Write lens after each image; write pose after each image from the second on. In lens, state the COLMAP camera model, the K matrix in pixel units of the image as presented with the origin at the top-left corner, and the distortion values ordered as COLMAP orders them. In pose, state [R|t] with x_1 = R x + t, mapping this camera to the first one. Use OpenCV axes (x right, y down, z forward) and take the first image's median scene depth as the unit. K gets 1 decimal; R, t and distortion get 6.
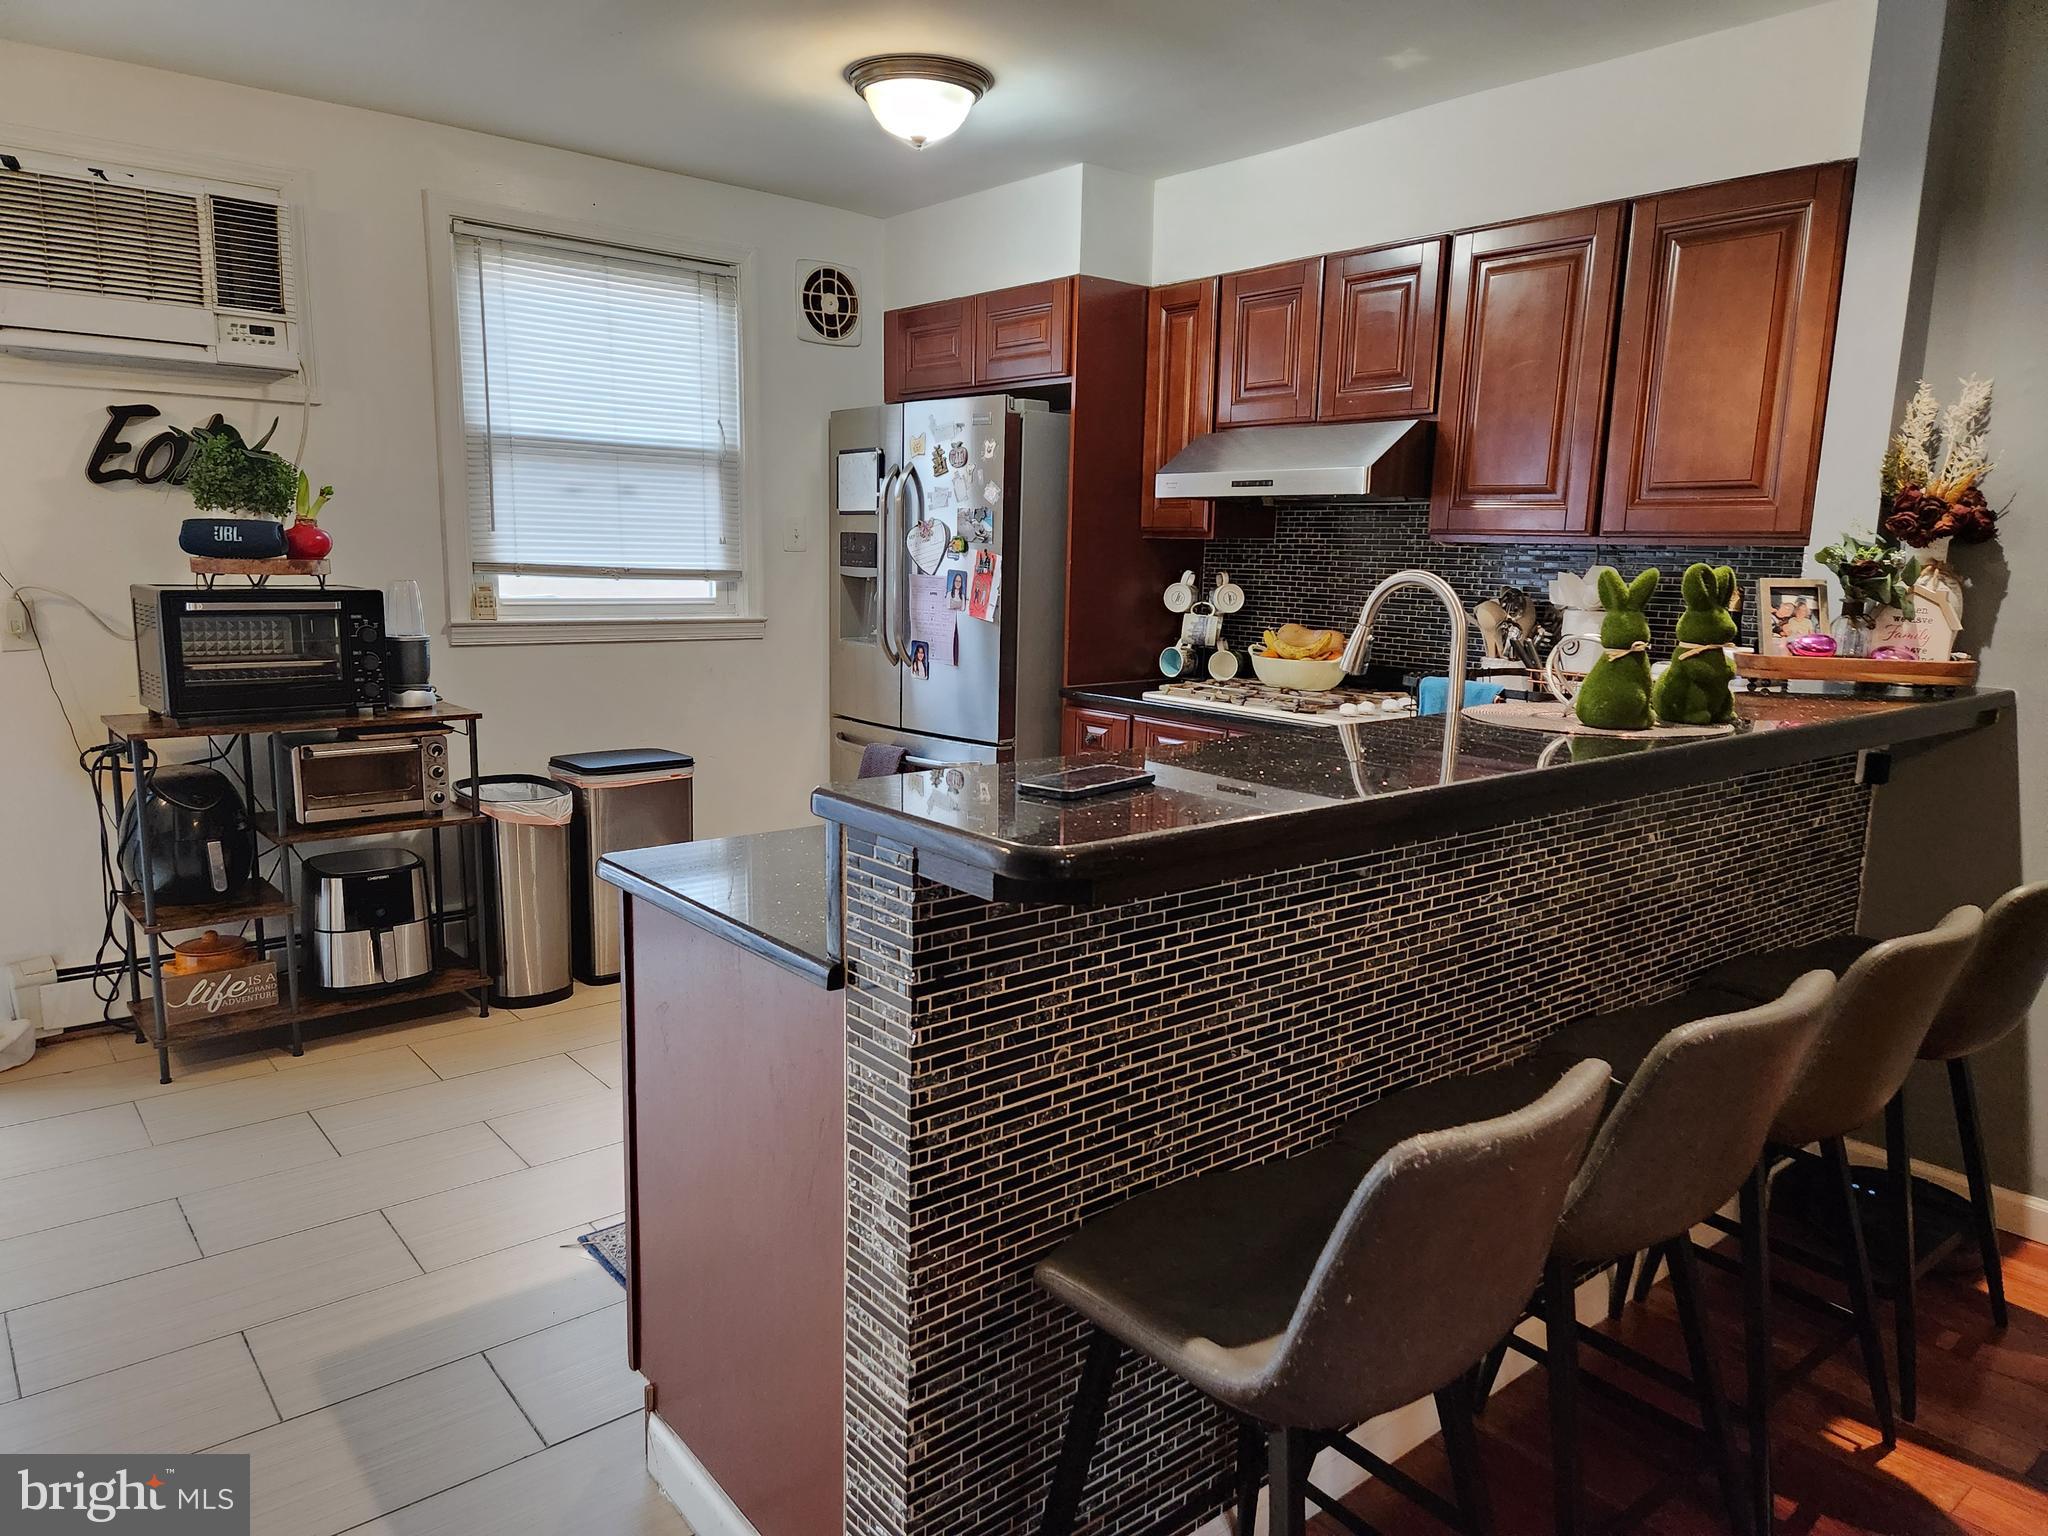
lens RADIAL K [[1358.5, 0, 1010.4], [0, 1358.5, 783.1], [0, 0, 1]] dist [0.066523, -0.052198]
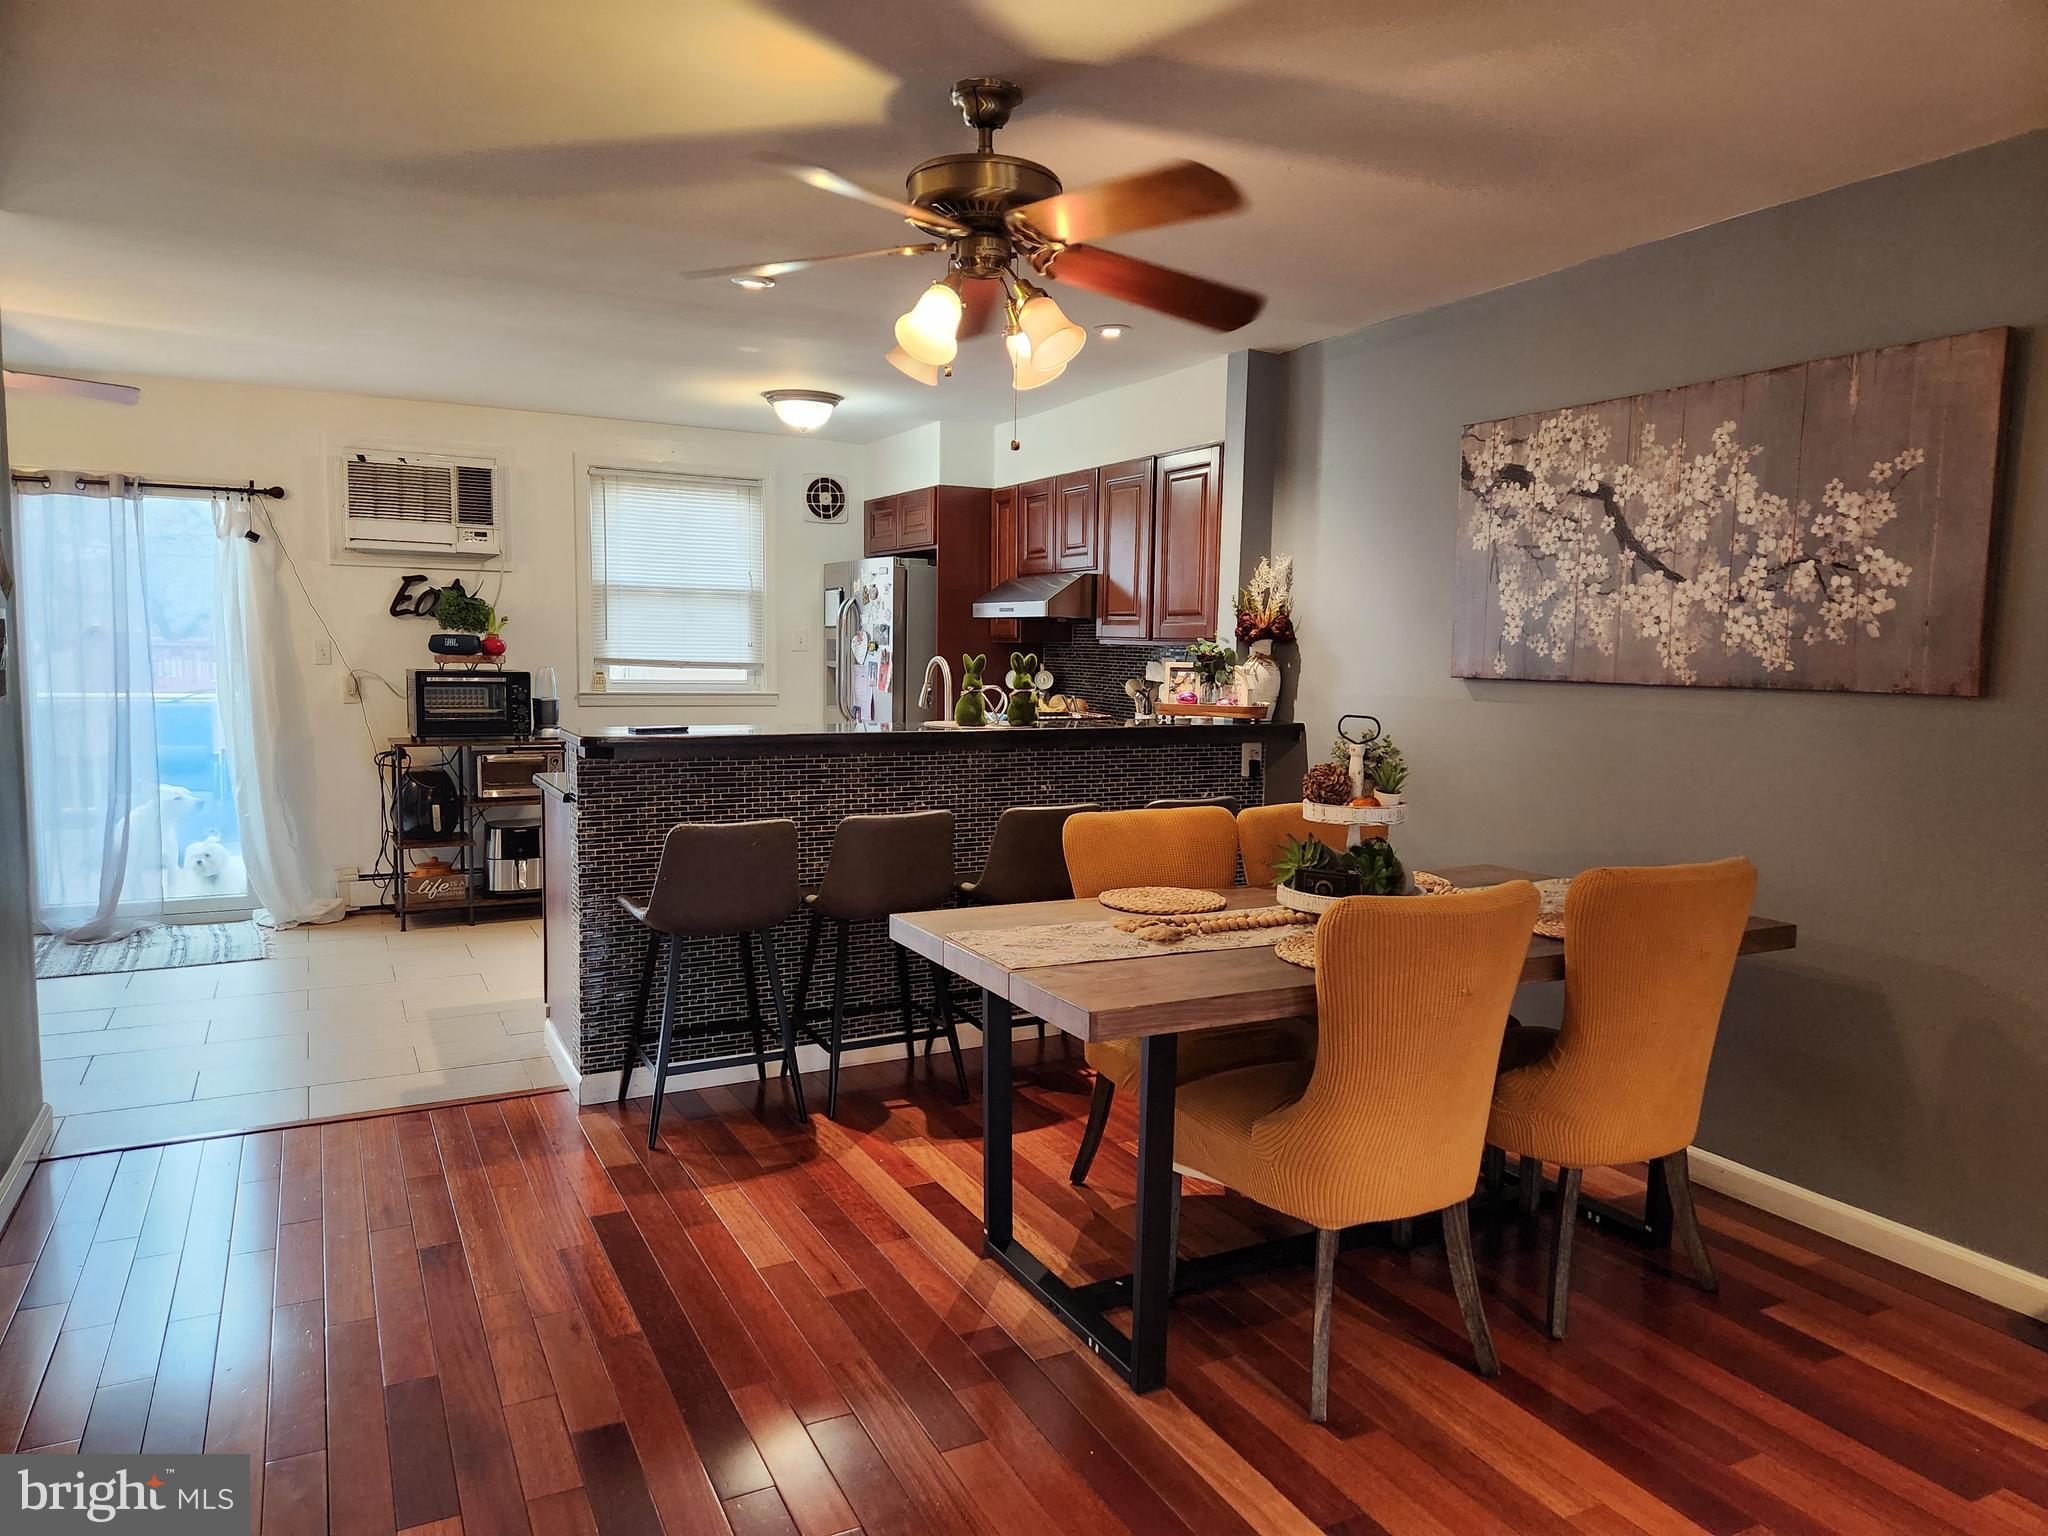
lens RADIAL K [[1358.5, 0, 1030.6], [0, 1358.5, 774.3], [0, 0, 1]] dist [0.066523, -0.052198]
pose [[0.979649, 0.014760, -0.200173, 0.558469], [-0.031249, 0.996348, -0.079467, 0.118415], [0.198269, 0.084105, 0.976532, -0.631006]]
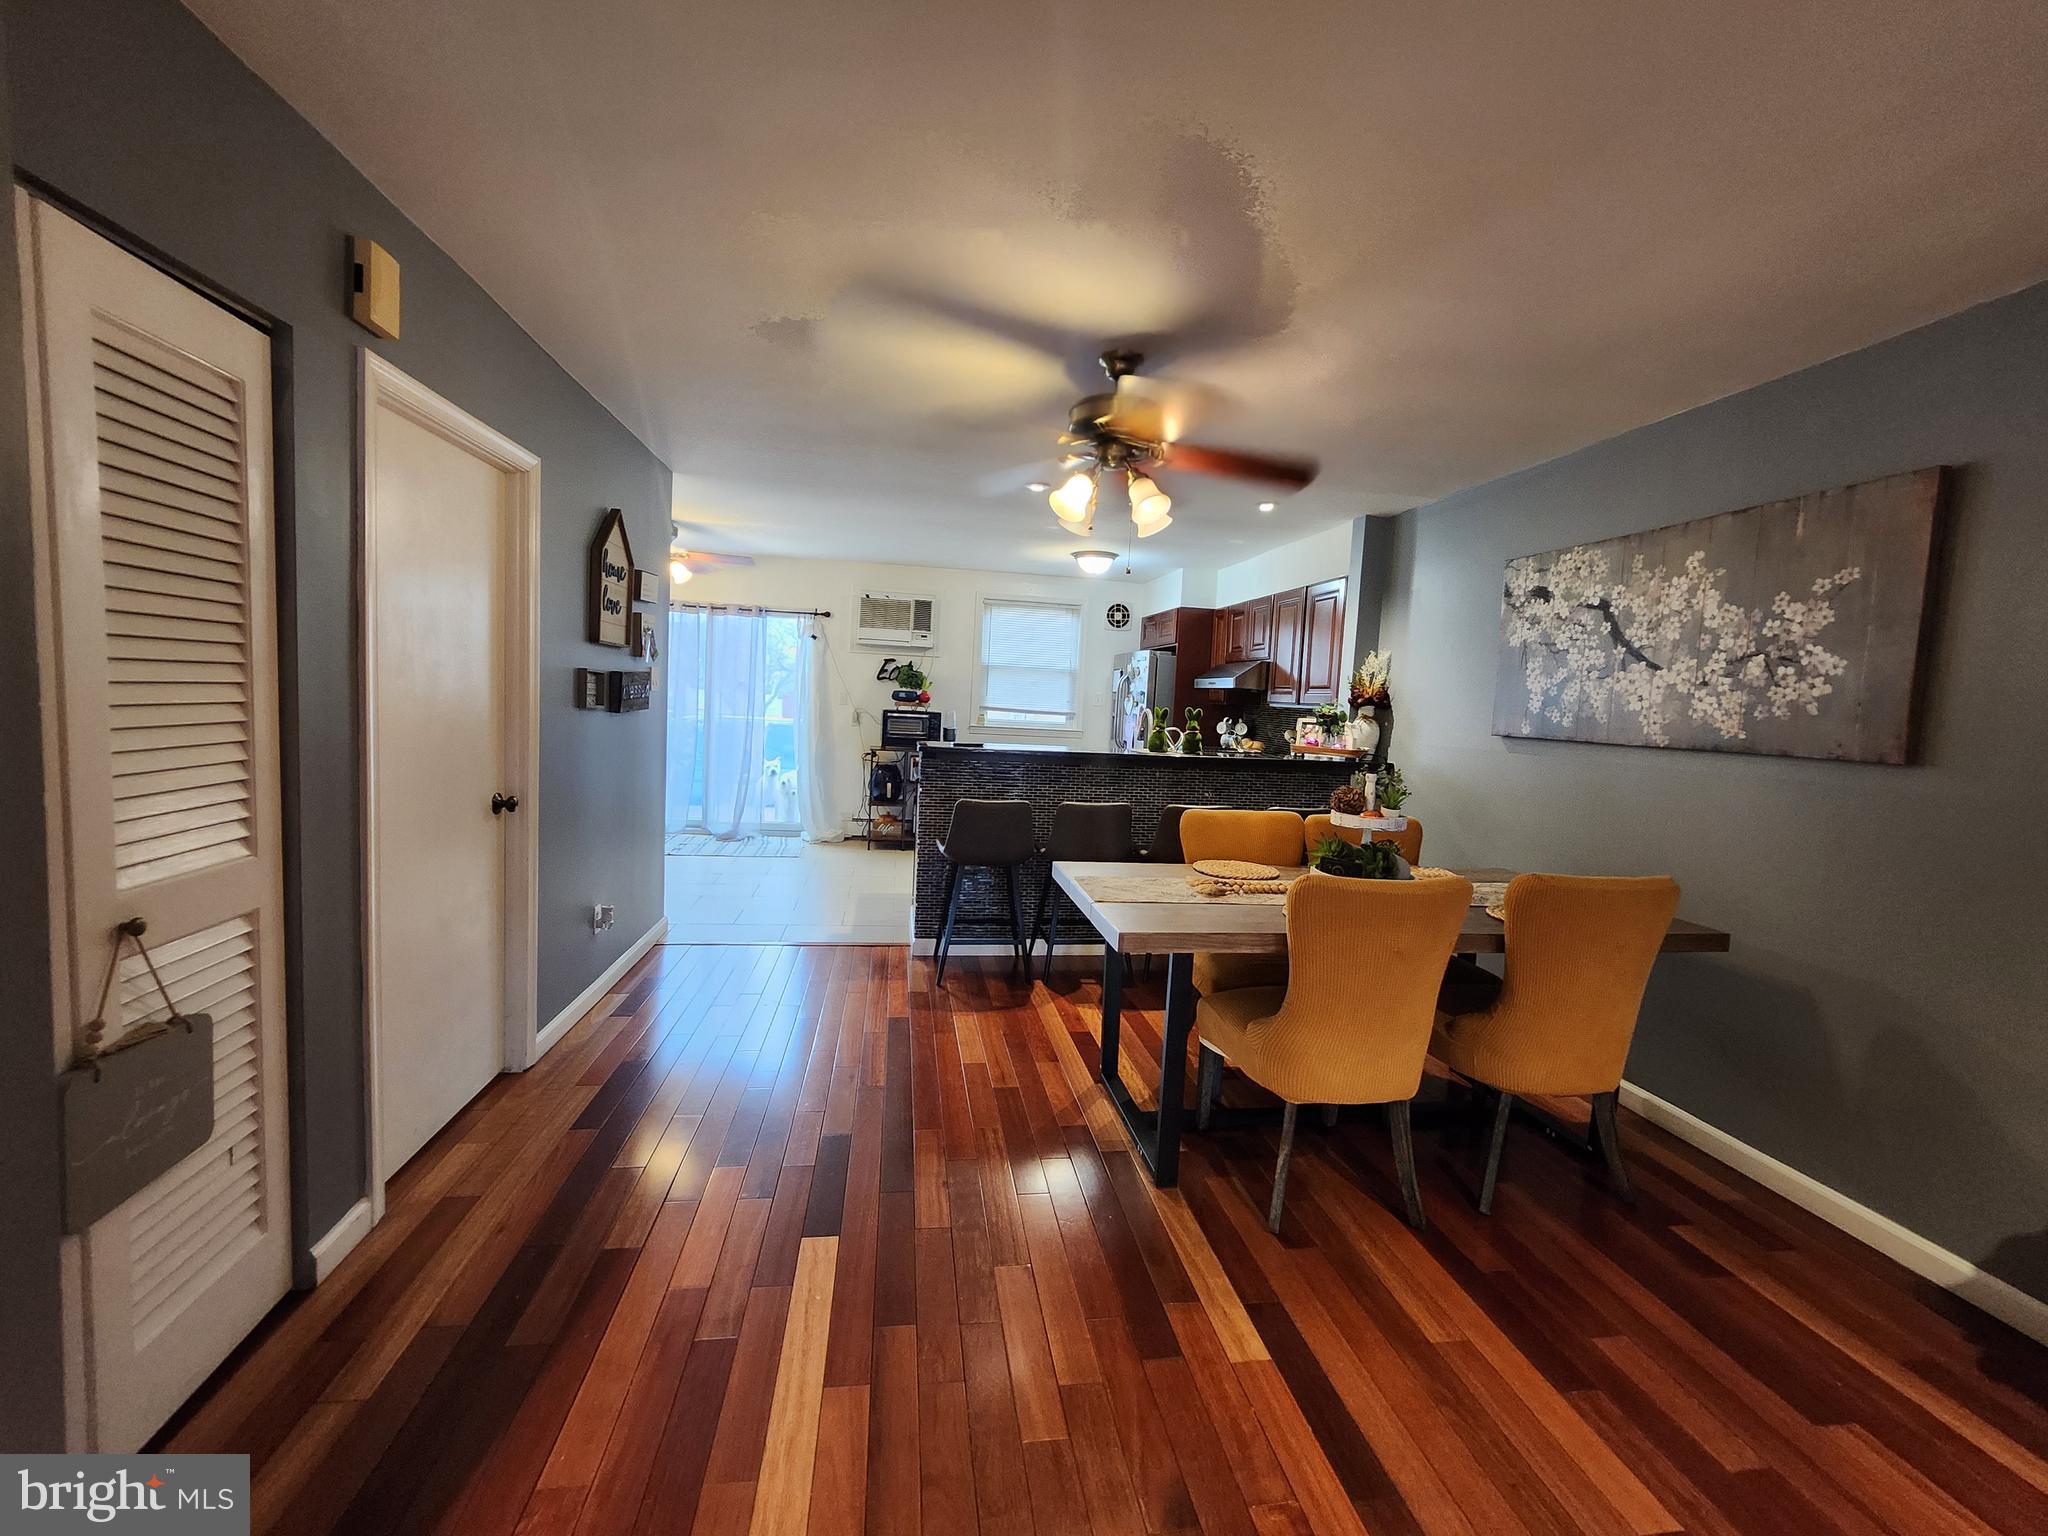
lens RADIAL K [[814.0, 0, 1019.2], [0, 814.0, 754.9], [0, 0, 1]] dist [-0.010630, 0.001875]
pose [[0.859415, 0.057477, -0.508038, 0.686779], [-0.120412, 0.988464, -0.091863, 0.114457], [0.496897, 0.140123, 0.856422, -0.549027]]
